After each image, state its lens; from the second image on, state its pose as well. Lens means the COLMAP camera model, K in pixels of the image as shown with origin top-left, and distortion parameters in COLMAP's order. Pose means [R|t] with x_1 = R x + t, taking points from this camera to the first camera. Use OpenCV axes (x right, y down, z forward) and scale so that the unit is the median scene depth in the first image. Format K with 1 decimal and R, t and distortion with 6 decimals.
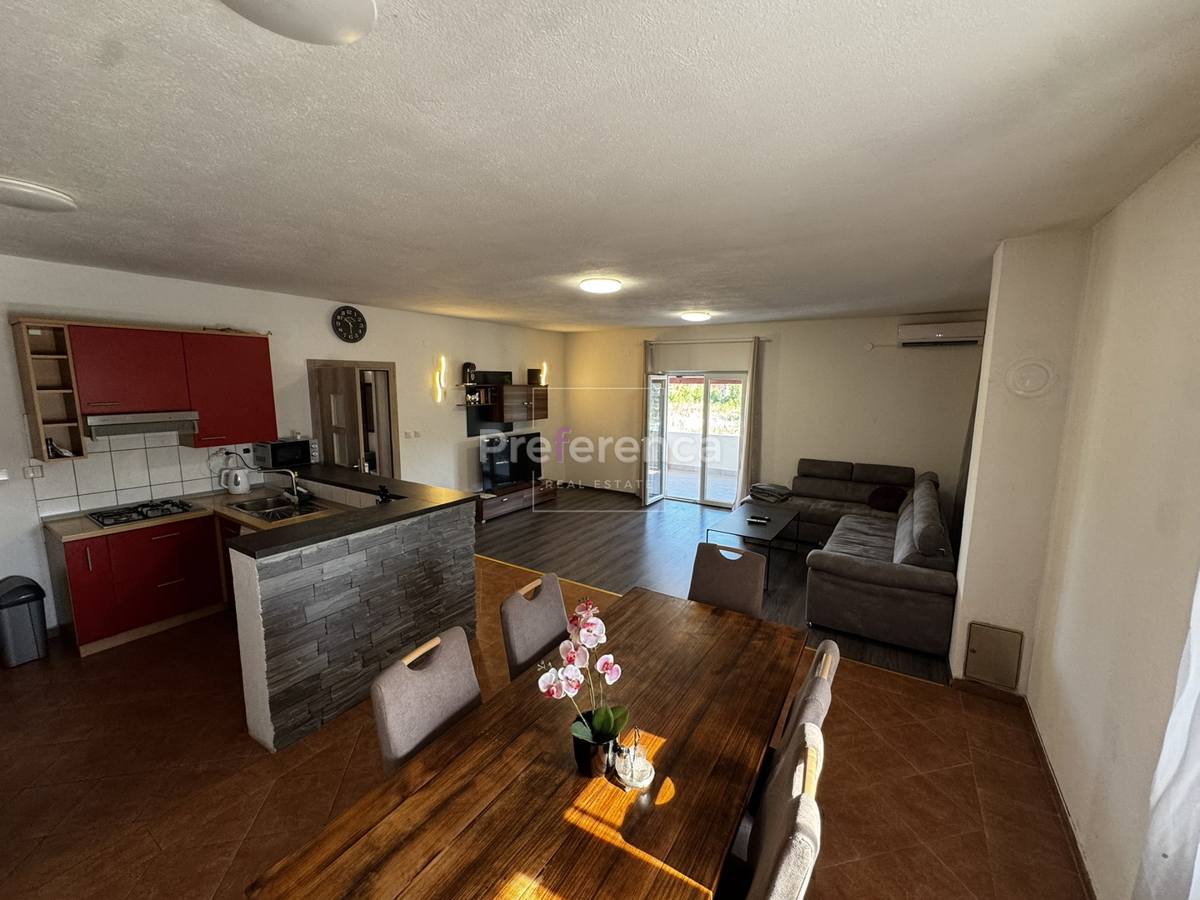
lens RADIAL K [[481.2, 0, 599.5], [0, 481.2, 448.9], [0, 0, 1]] dist [-0.005832, 0.001414]
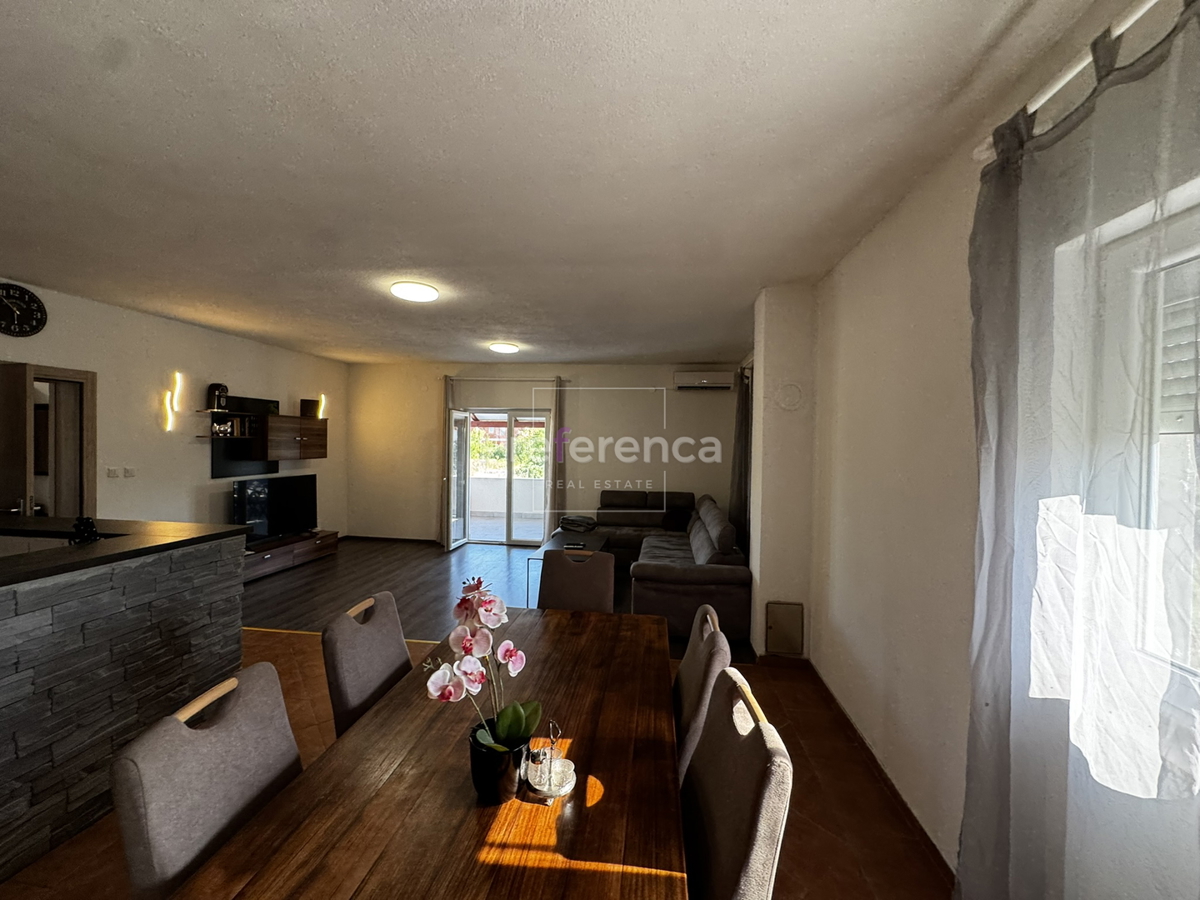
lens RADIAL K [[481.2, 0, 598.8], [0, 481.2, 450.2], [0, 0, 1]] dist [-0.005832, 0.001414]
pose [[0.903977, 0.001624, 0.427579, -0.064416], [0.049333, 0.992919, -0.108069, 0.069188], [-0.424727, 0.118786, 0.897495, 0.057658]]
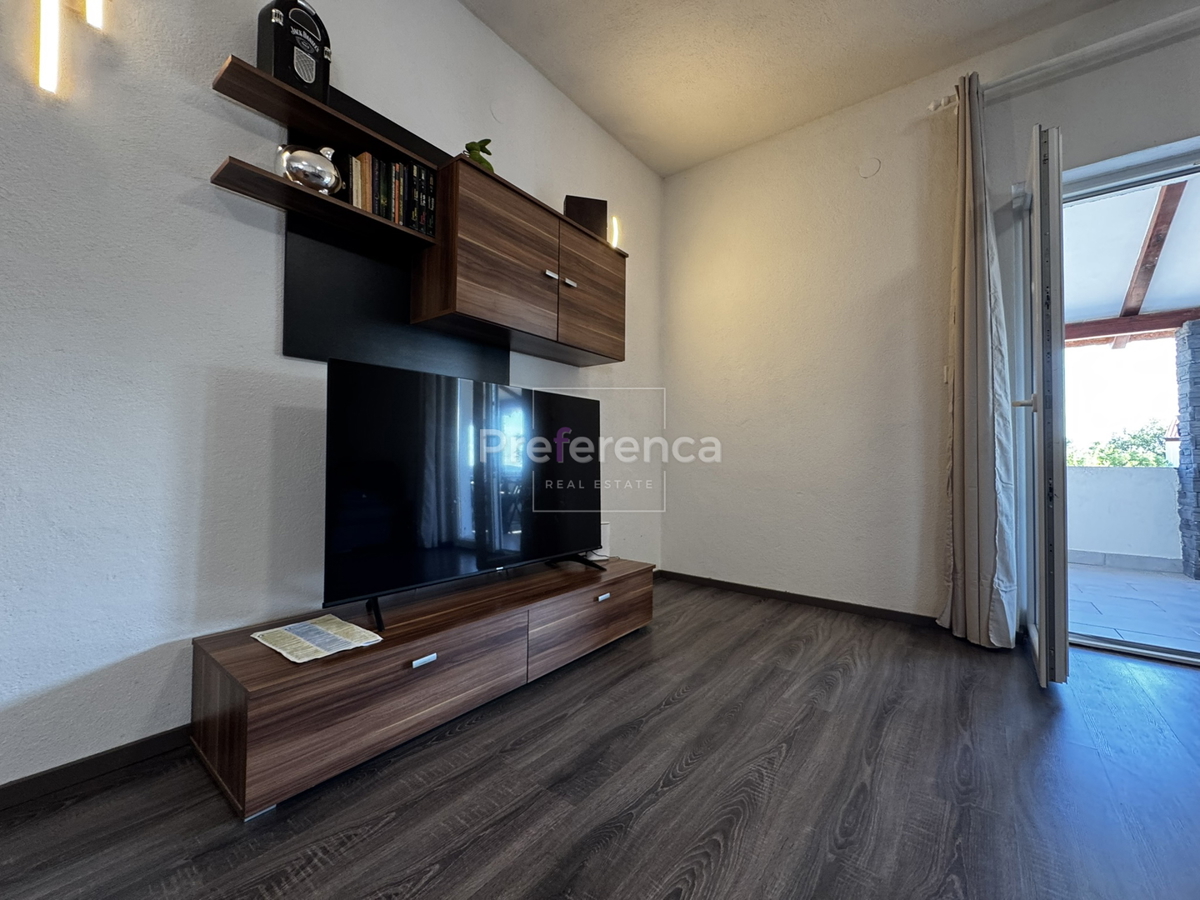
lens RADIAL K [[481.2, 0, 598.7], [0, 481.2, 448.7], [0, 0, 1]] dist [-0.005832, 0.001414]
pose [[0.995497, -0.001030, -0.094787, -0.170251], [-0.014934, 0.985749, -0.167560, 0.082860], [0.093609, 0.168221, 0.981295, 1.262511]]
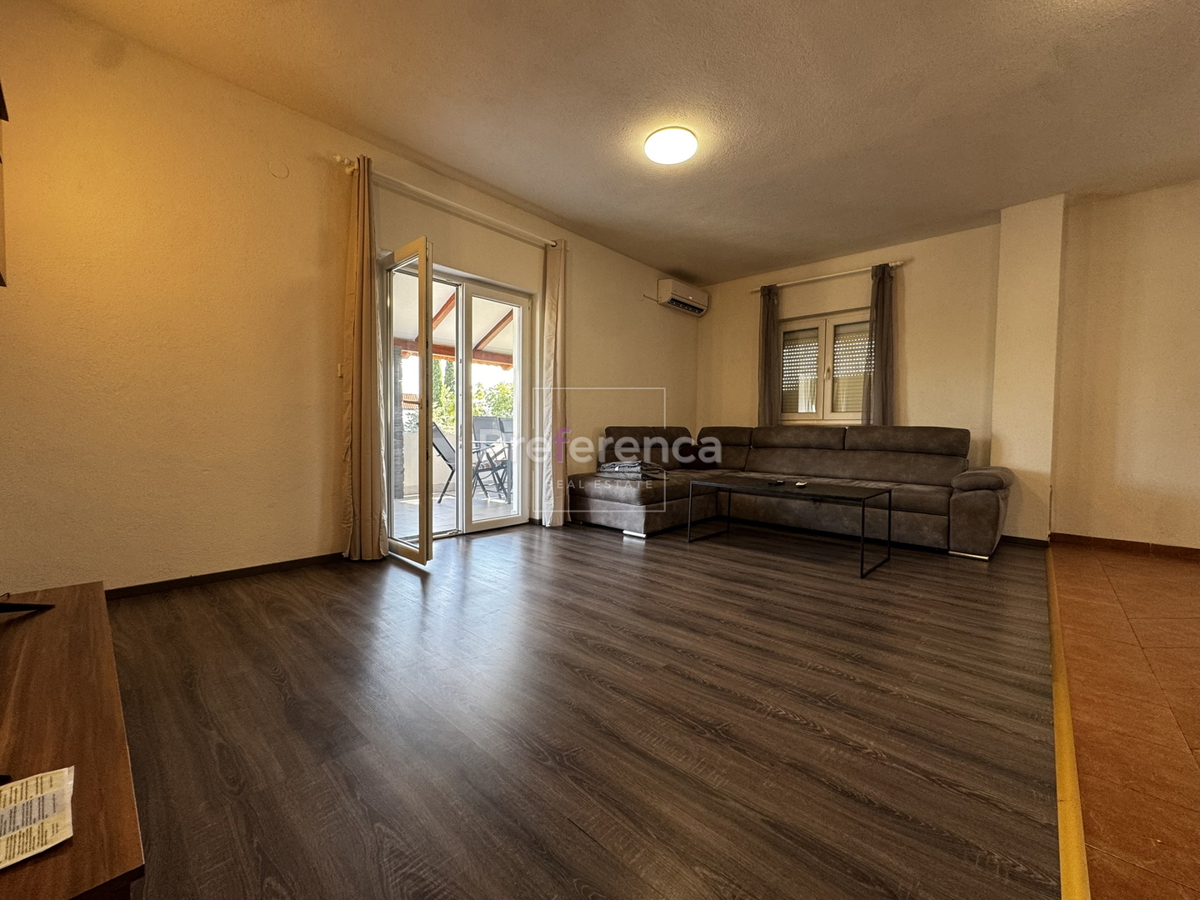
lens RADIAL K [[481.2, 0, 598.3], [0, 481.2, 446.0], [0, 0, 1]] dist [-0.005832, 0.001414]
pose [[0.182678, -0.039411, 0.982383, -0.470636], [0.129374, 0.991471, 0.015719, 0.054583], [-0.974624, 0.124223, 0.186219, 1.320477]]
